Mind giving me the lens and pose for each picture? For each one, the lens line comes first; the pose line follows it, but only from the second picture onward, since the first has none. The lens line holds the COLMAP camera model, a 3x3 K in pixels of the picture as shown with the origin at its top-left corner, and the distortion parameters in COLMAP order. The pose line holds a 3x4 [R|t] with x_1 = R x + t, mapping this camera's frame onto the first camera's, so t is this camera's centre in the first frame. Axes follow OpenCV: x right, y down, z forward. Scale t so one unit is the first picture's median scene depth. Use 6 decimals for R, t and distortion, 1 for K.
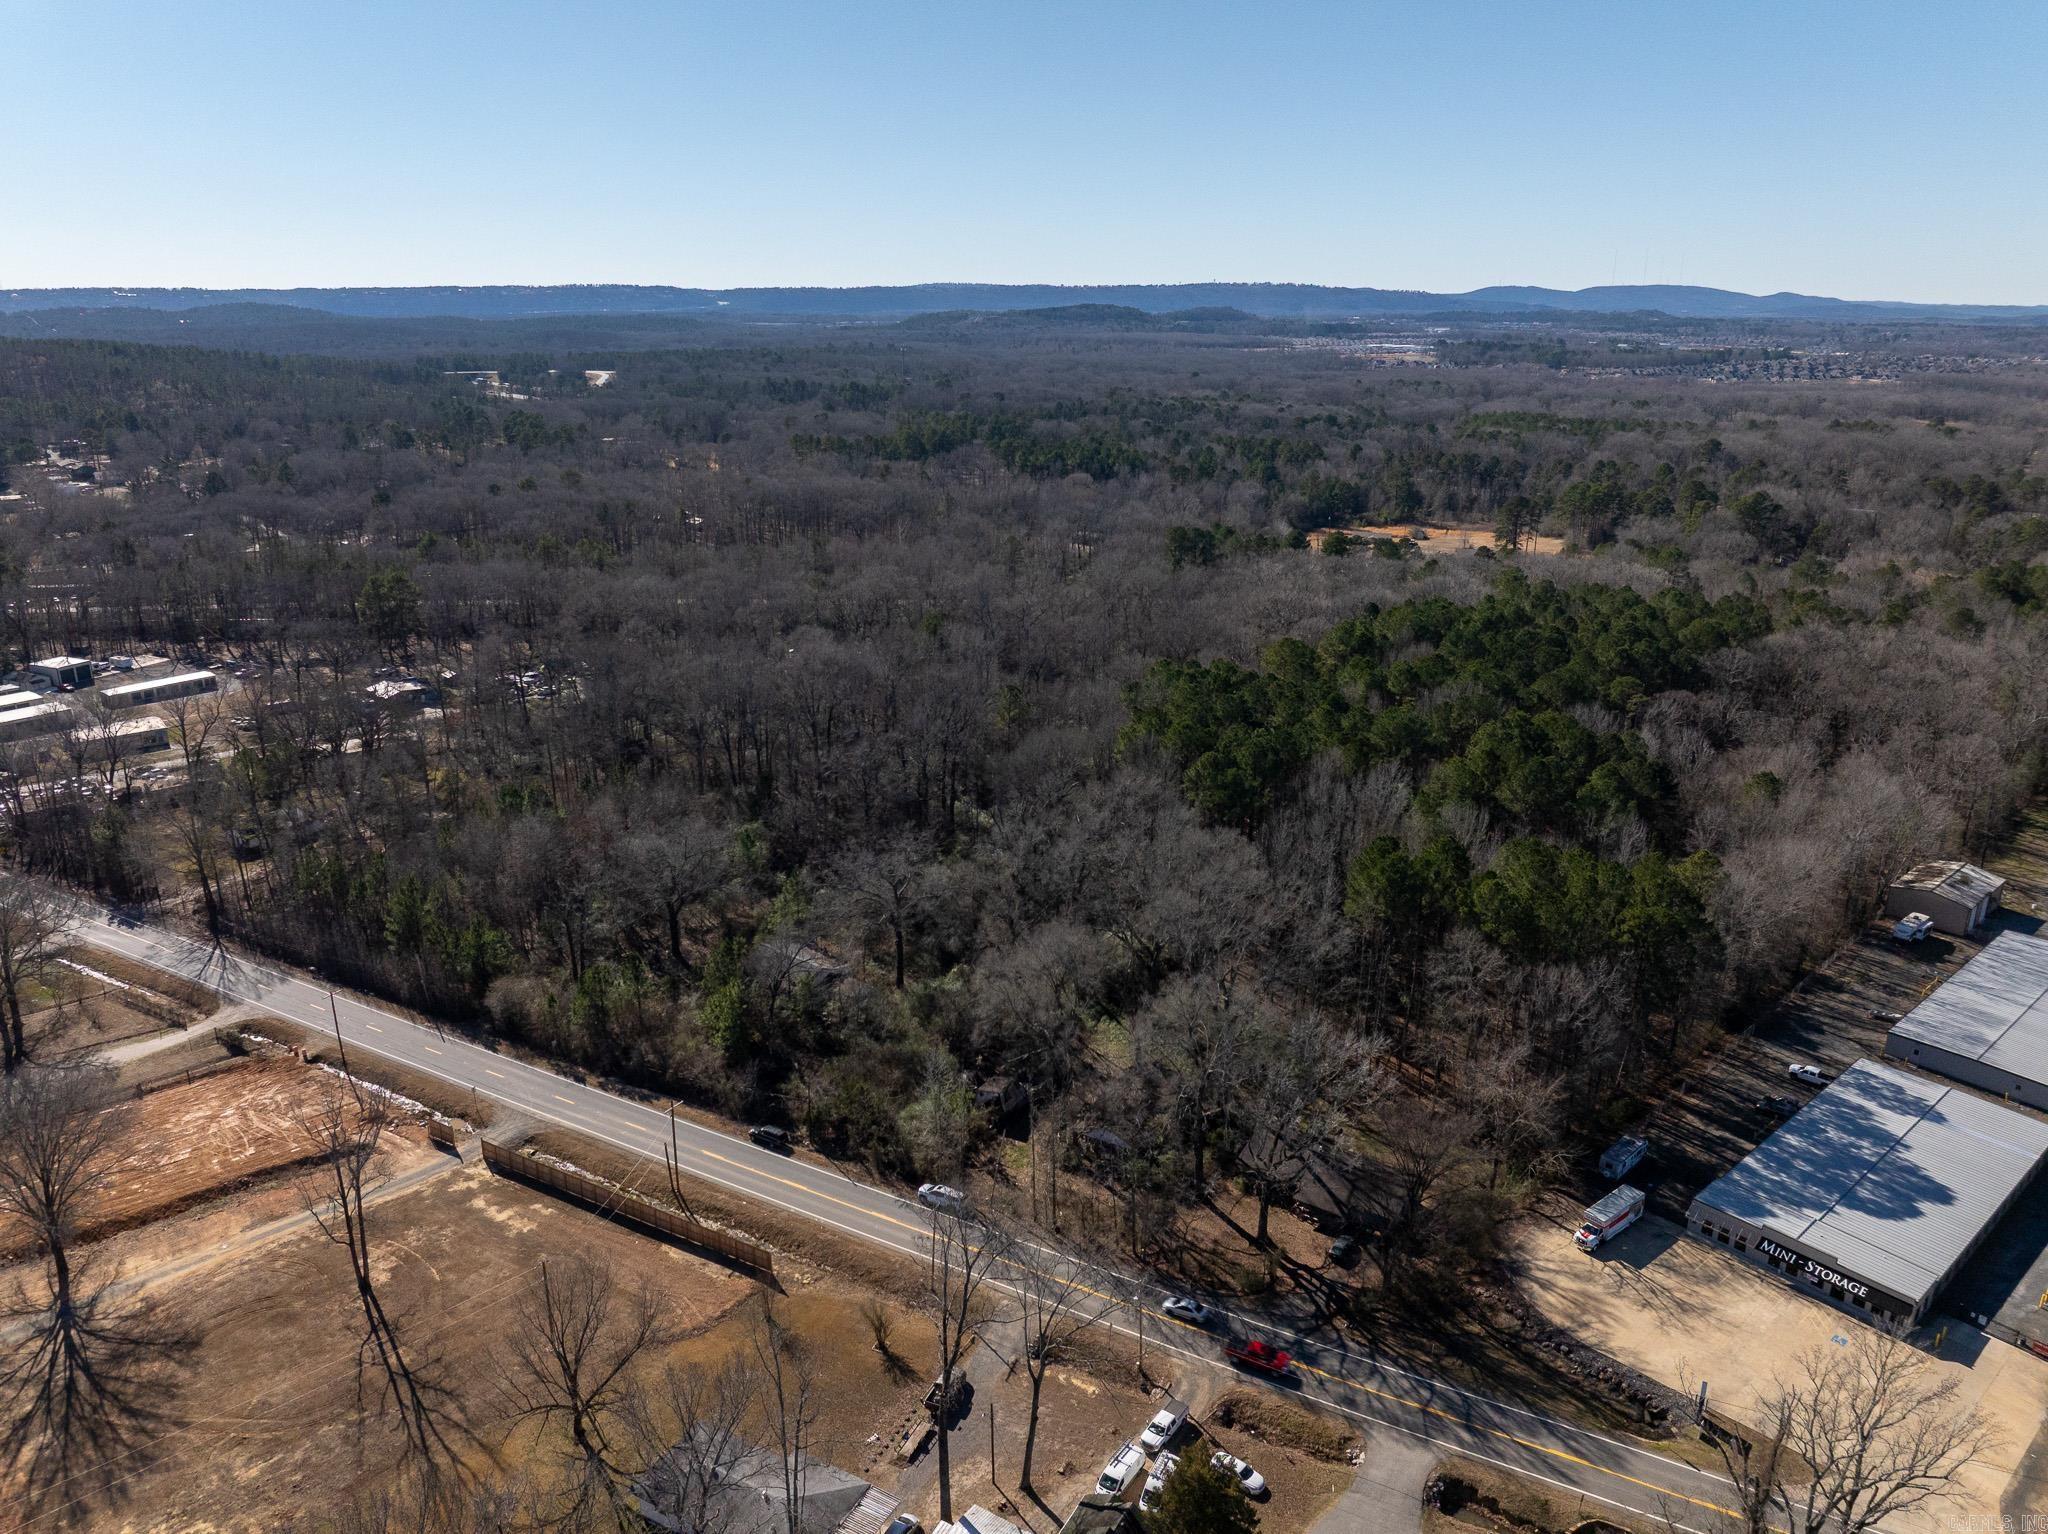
lens RADIAL K [[1455.3, 0, 1032.0], [0, 1455.3, 769.3], [0, 0, 1]] dist [-0.056689, 0.027501]
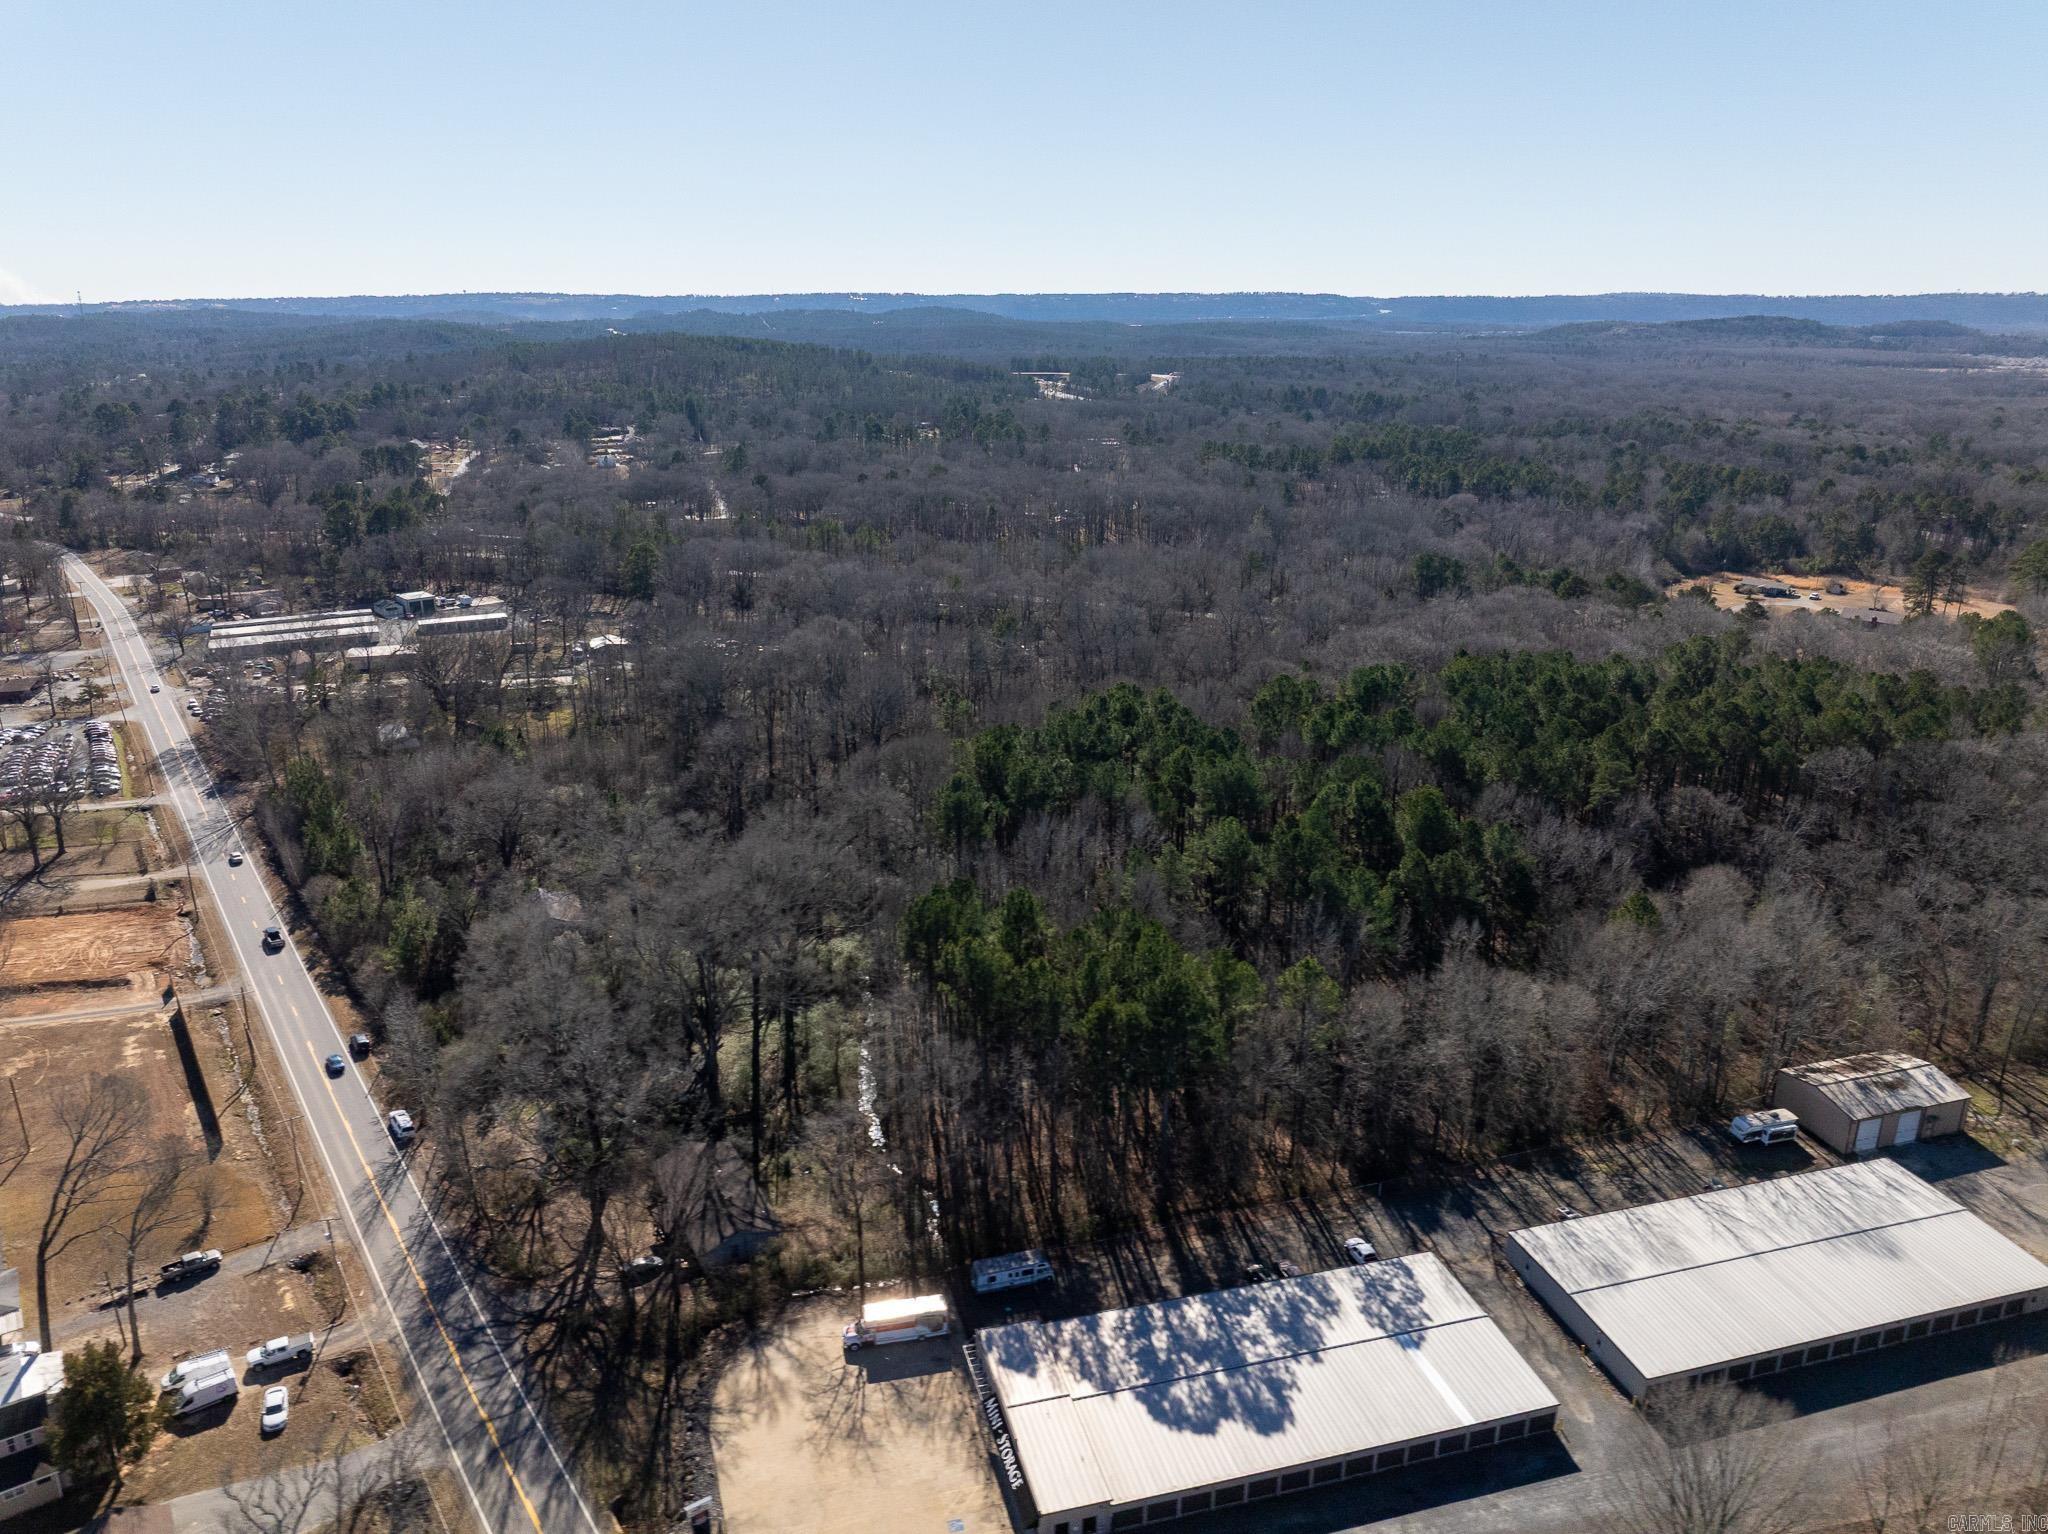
lens RADIAL K [[1455.3, 0, 1032.0], [0, 1455.3, 769.3], [0, 0, 1]] dist [-0.056689, 0.027501]
pose [[0.897010, 0.130827, -0.422206, 0.679117], [-0.132962, 0.990818, 0.024531, -0.052634], [0.421539, 0.034133, 0.906168, 0.174218]]
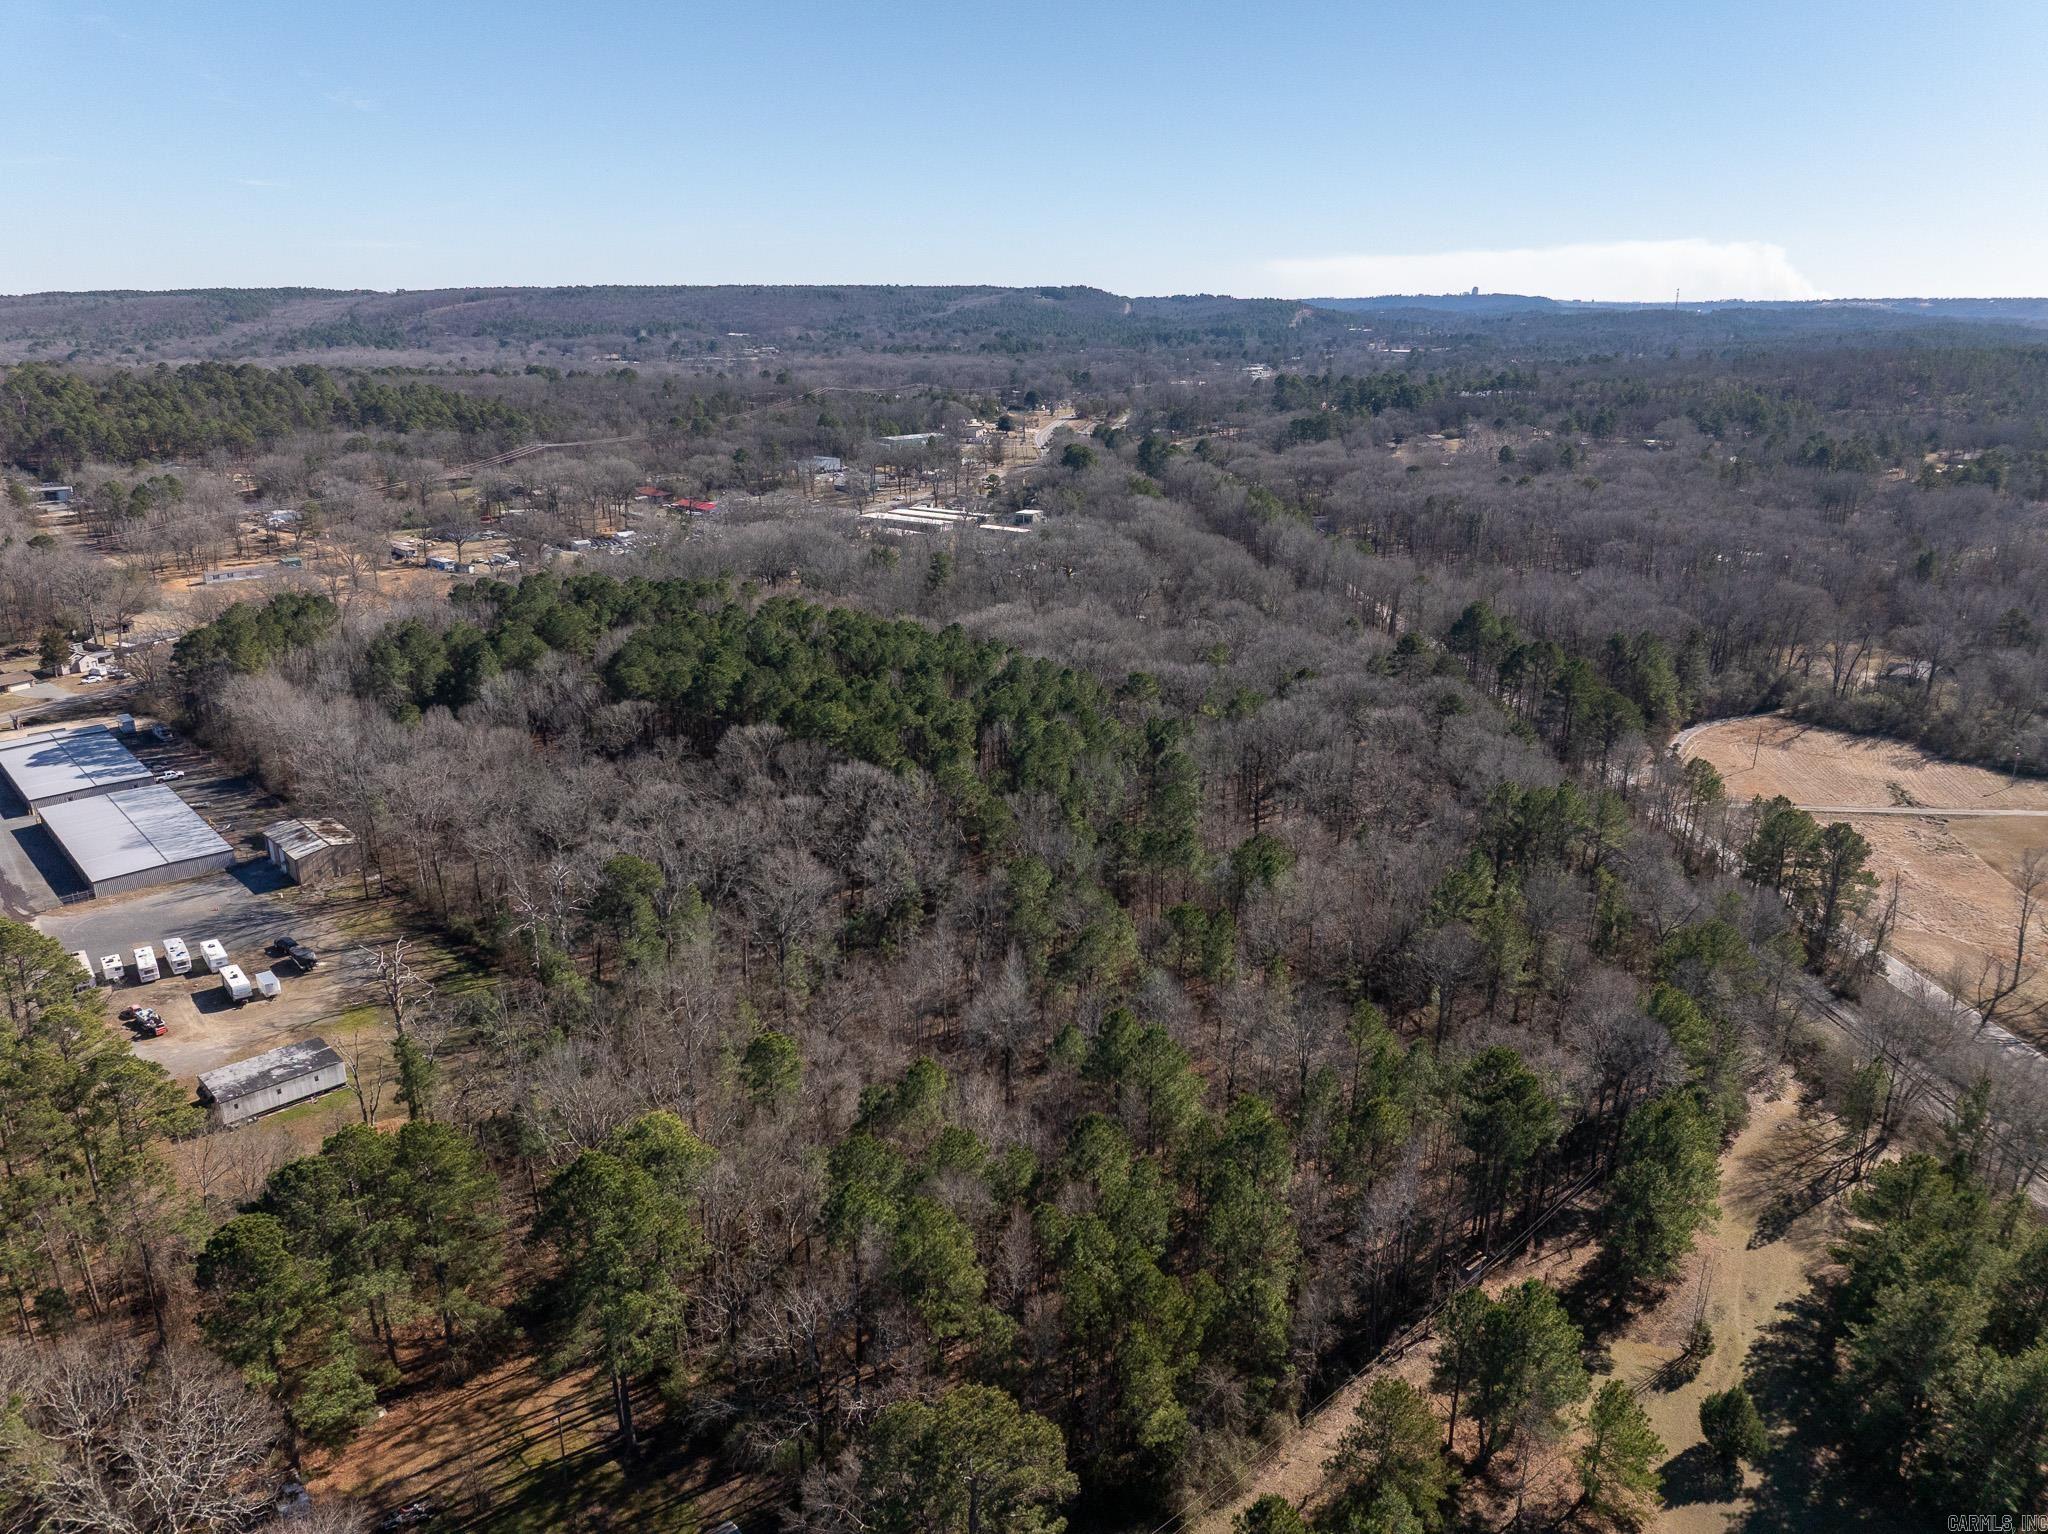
lens RADIAL K [[1455.3, 0, 1032.0], [0, 1455.3, 769.3], [0, 0, 1]] dist [-0.056689, 0.027501]
pose [[0.019717, 0.304722, -0.952237, 2.090684], [-0.318217, 0.904806, 0.282955, -0.558487], [0.947813, 0.297439, 0.114808, 1.725763]]
